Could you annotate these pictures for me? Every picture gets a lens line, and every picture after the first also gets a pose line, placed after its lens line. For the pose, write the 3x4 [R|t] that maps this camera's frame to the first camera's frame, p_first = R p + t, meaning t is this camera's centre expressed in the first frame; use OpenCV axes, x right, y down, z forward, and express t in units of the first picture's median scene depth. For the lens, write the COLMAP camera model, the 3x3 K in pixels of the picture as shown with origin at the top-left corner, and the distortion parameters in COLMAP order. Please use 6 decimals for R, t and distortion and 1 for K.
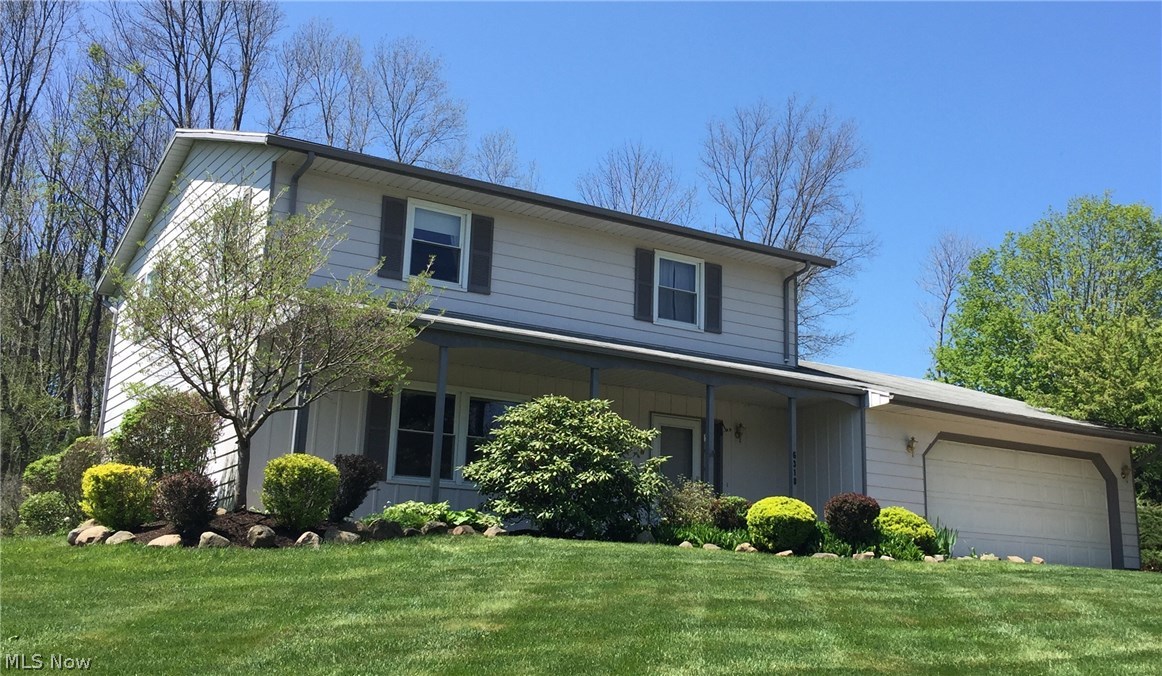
lens RADIAL K [[1285.1, 0, 706.9], [0, 1285.1, 302.6], [0, 0, 1]] dist [0.079132, -0.125979]
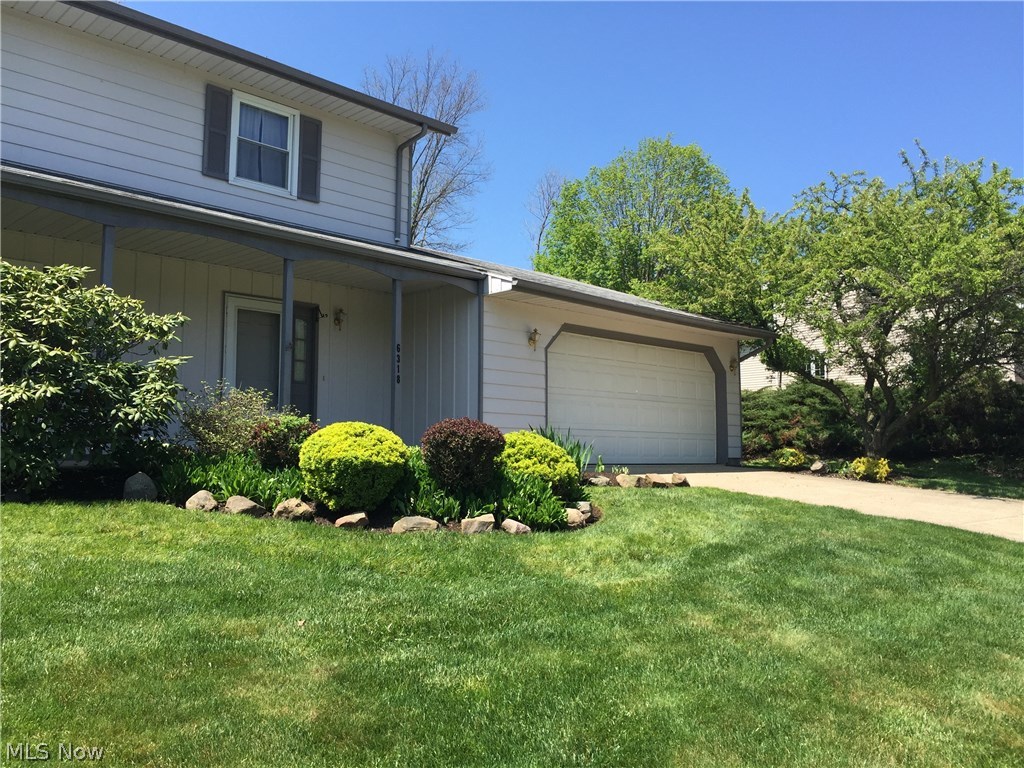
lens RADIAL K [[877.7, 0, 511.6], [0, 877.7, 379.8], [0, 0, 1]] dist [0.035411, -0.010583]
pose [[0.986984, 0.013266, 0.160271, 0.047674], [-0.040845, 0.984591, 0.170035, 0.037531], [-0.155546, -0.174368, 0.972317, 0.416496]]
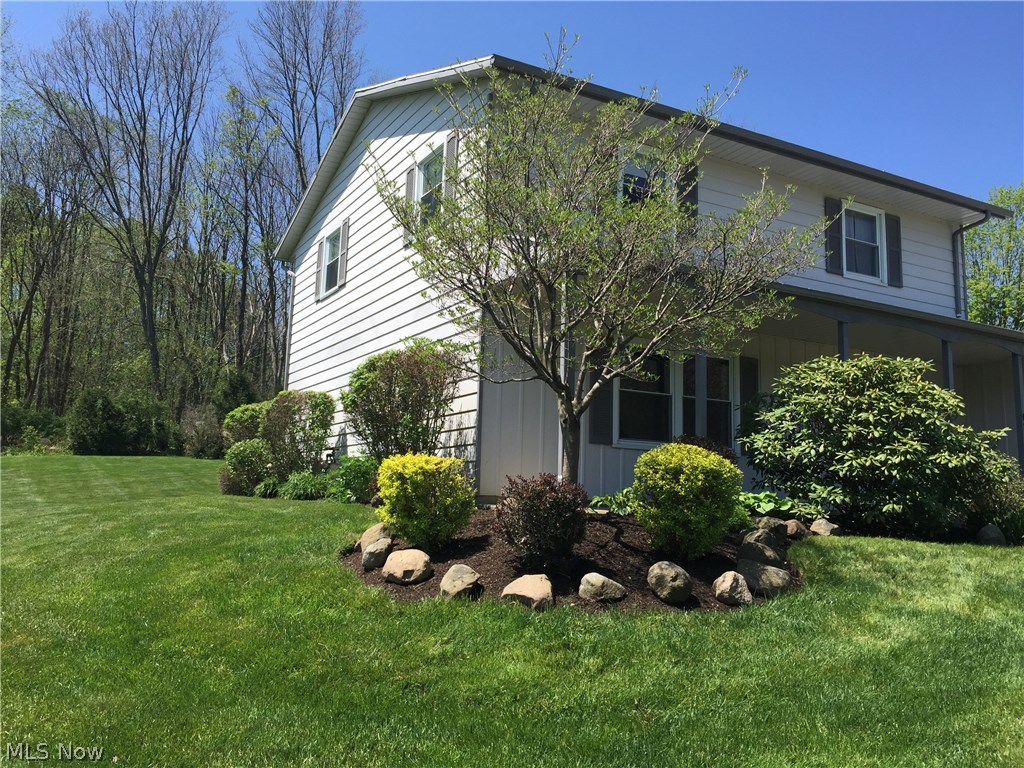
lens RADIAL K [[883.9, 0, 513.5], [0, 883.9, 366.0], [0, 0, 1]] dist [0.057608, -0.102564]
pose [[0.991670, 0.002952, -0.128774, -0.202715], [0.009008, 0.995700, 0.092197, 0.019656], [0.128492, -0.092589, 0.987379, 0.318410]]
